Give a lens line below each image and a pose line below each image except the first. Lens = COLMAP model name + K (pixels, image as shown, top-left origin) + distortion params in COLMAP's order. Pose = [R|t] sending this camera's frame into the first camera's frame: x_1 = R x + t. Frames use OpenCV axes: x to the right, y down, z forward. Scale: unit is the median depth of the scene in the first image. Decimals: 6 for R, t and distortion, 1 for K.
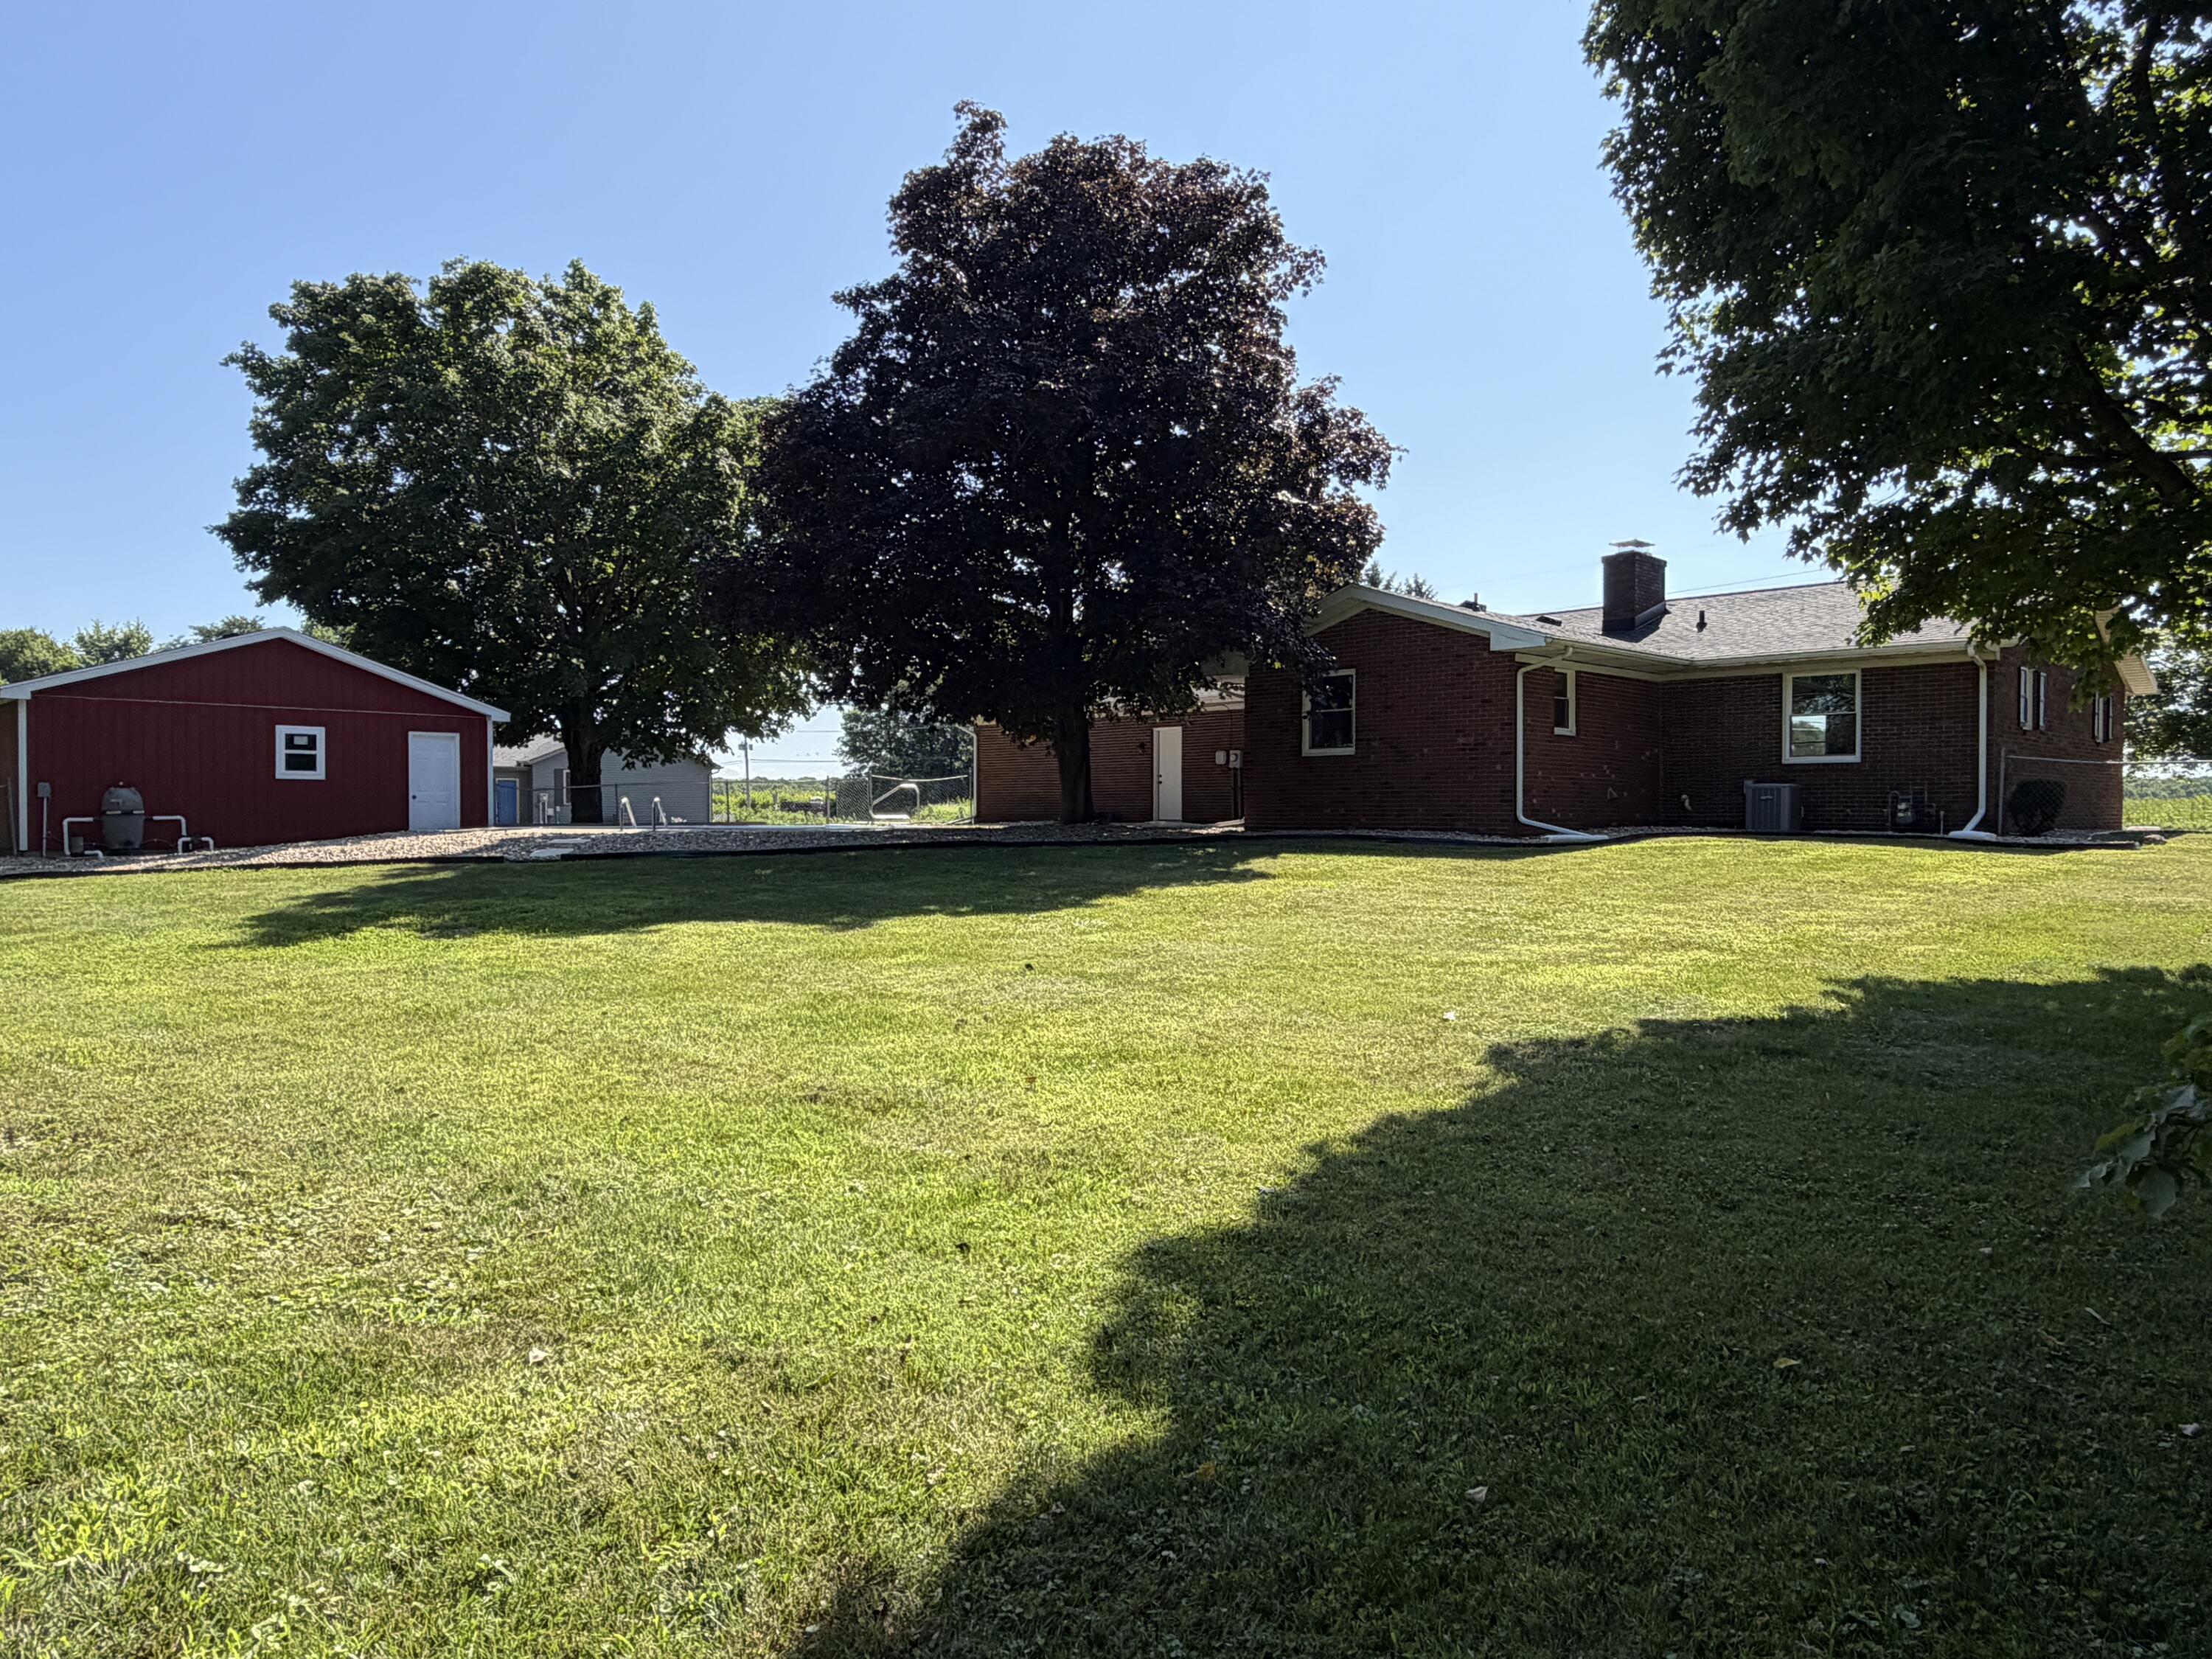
lens RADIAL K [[1419.8, 0, 1115.1], [0, 1419.8, 824.8], [0, 0, 1]] dist [0.005098, 0.001680]
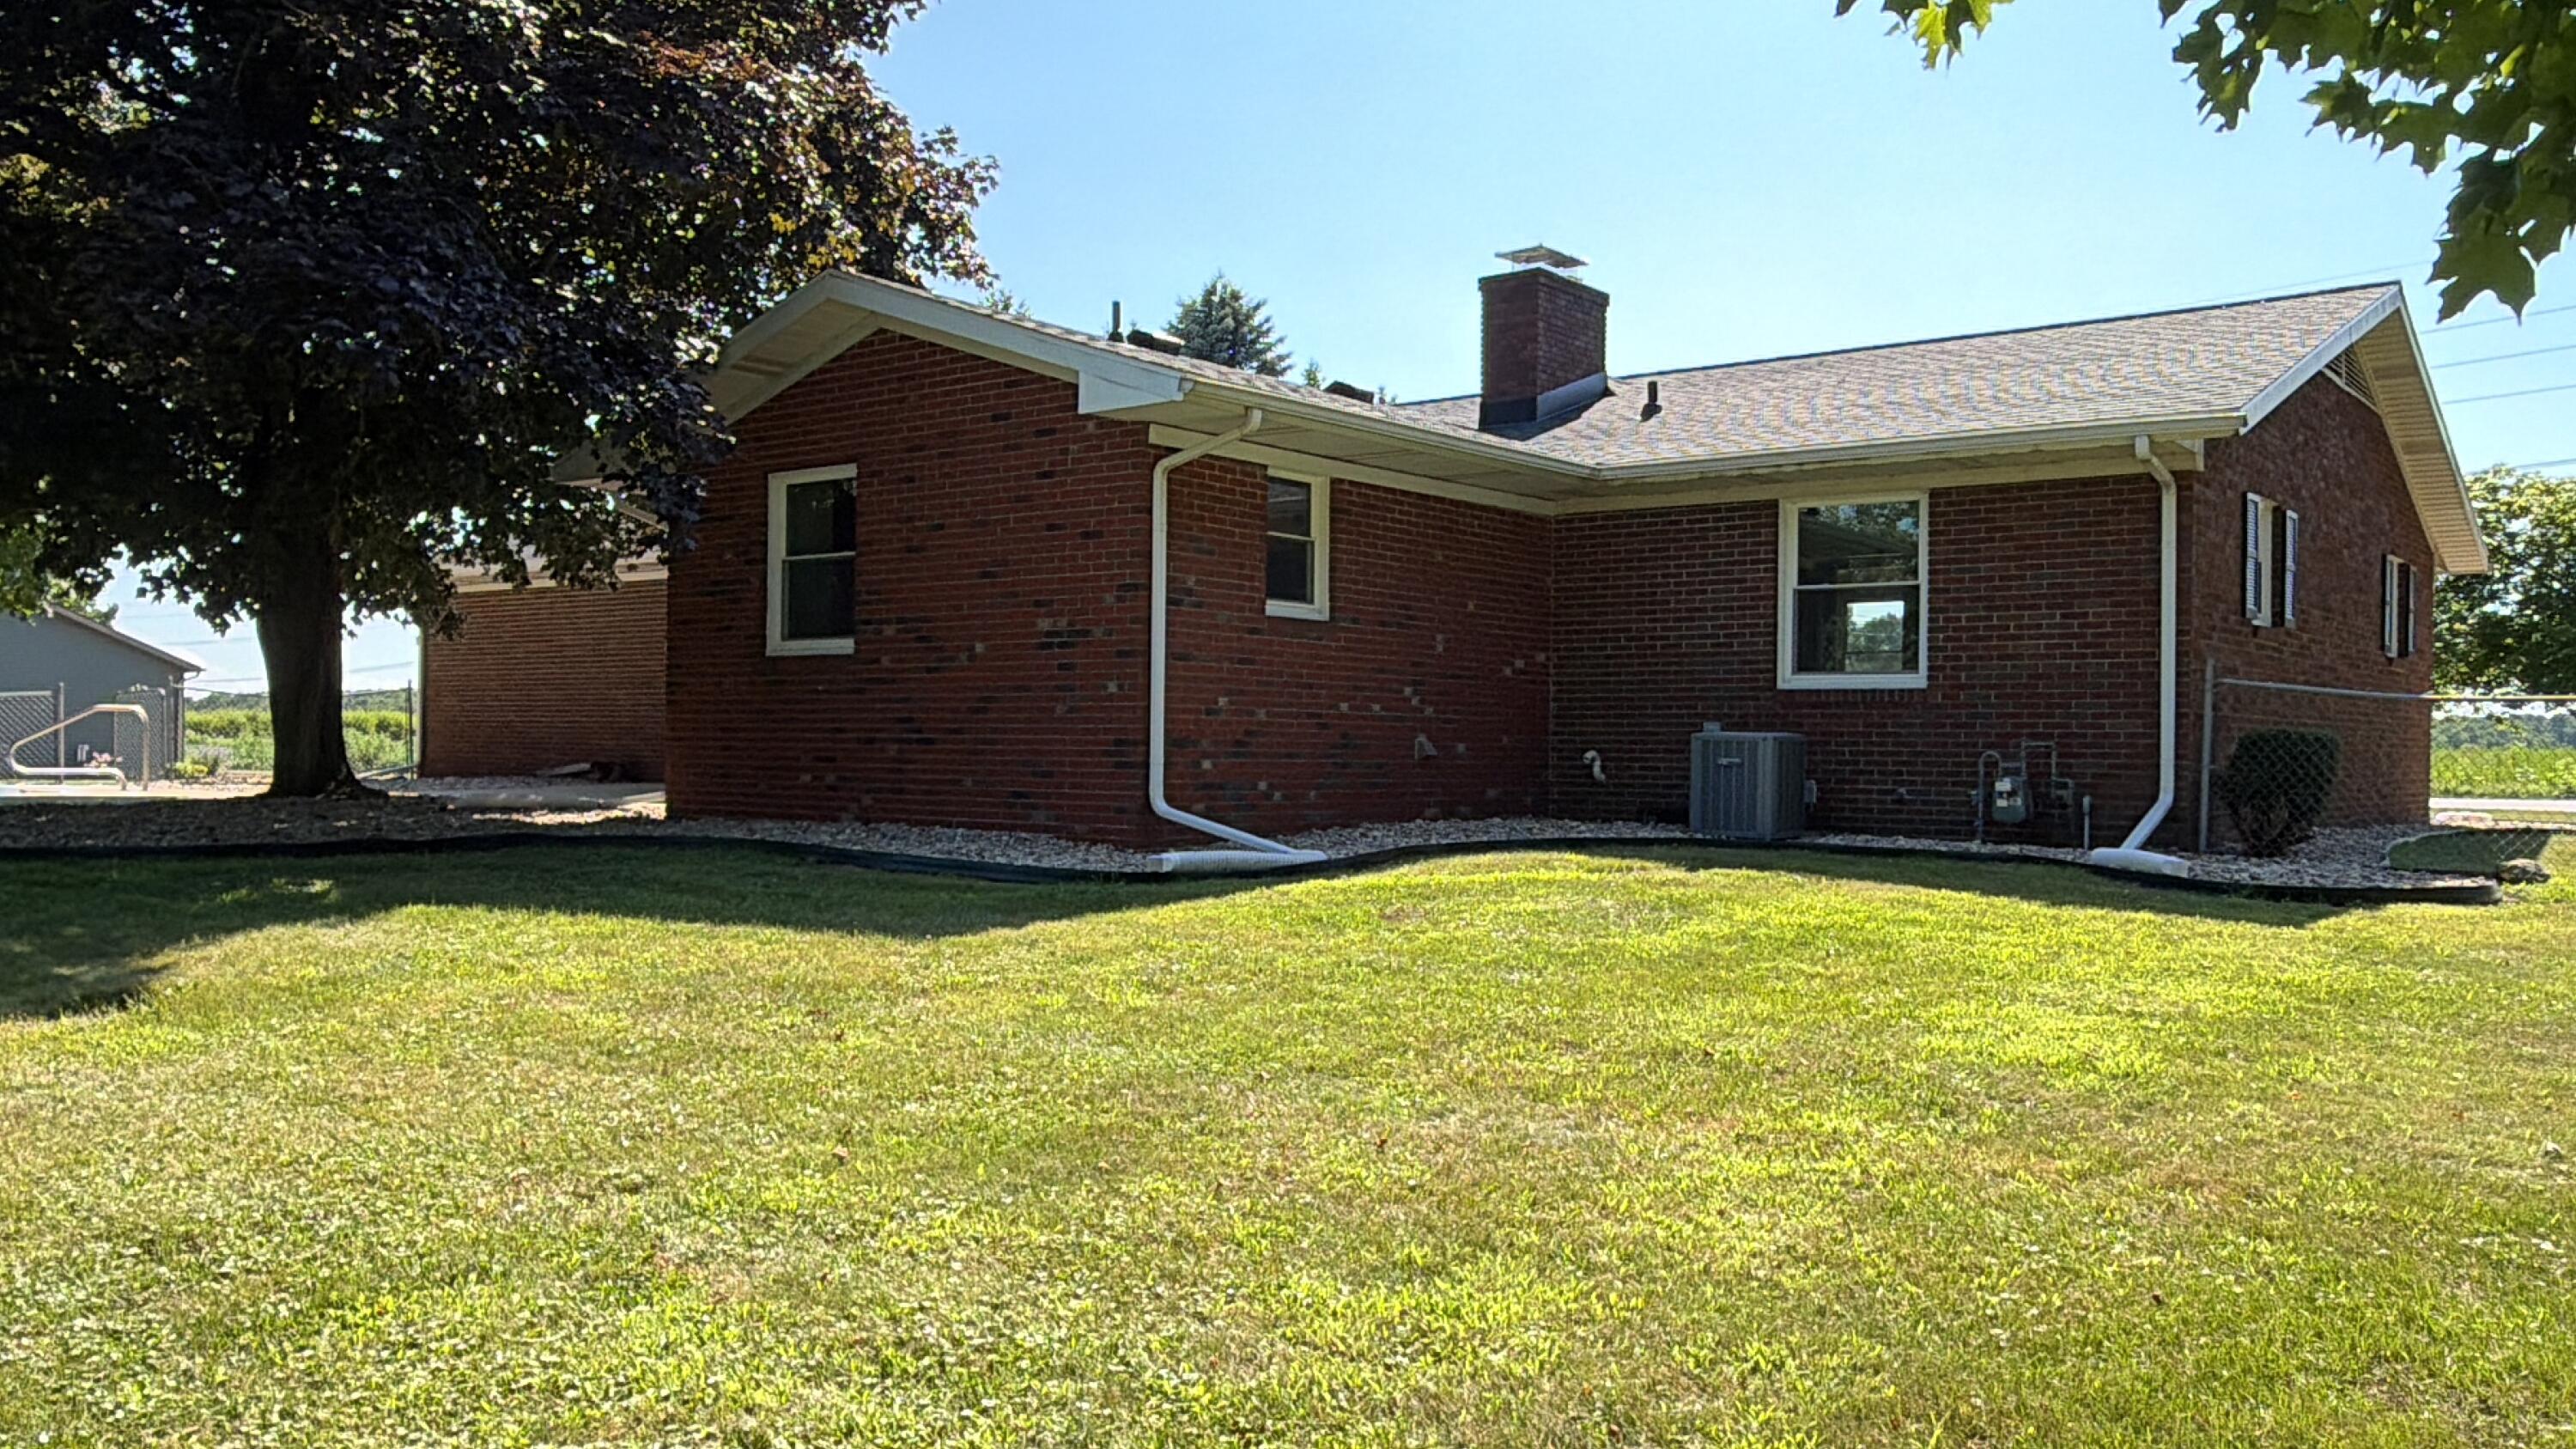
lens RADIAL K [[2012.9, 0, 1284.1], [0, 2012.9, 726.5], [0, 0, 1]] dist [0.010091, 0.000652]
pose [[0.993460, 0.012505, 0.113491, 0.230223], [-0.010278, 0.999743, -0.020188, -0.015398], [-0.113715, 0.018889, 0.993334, 0.351795]]
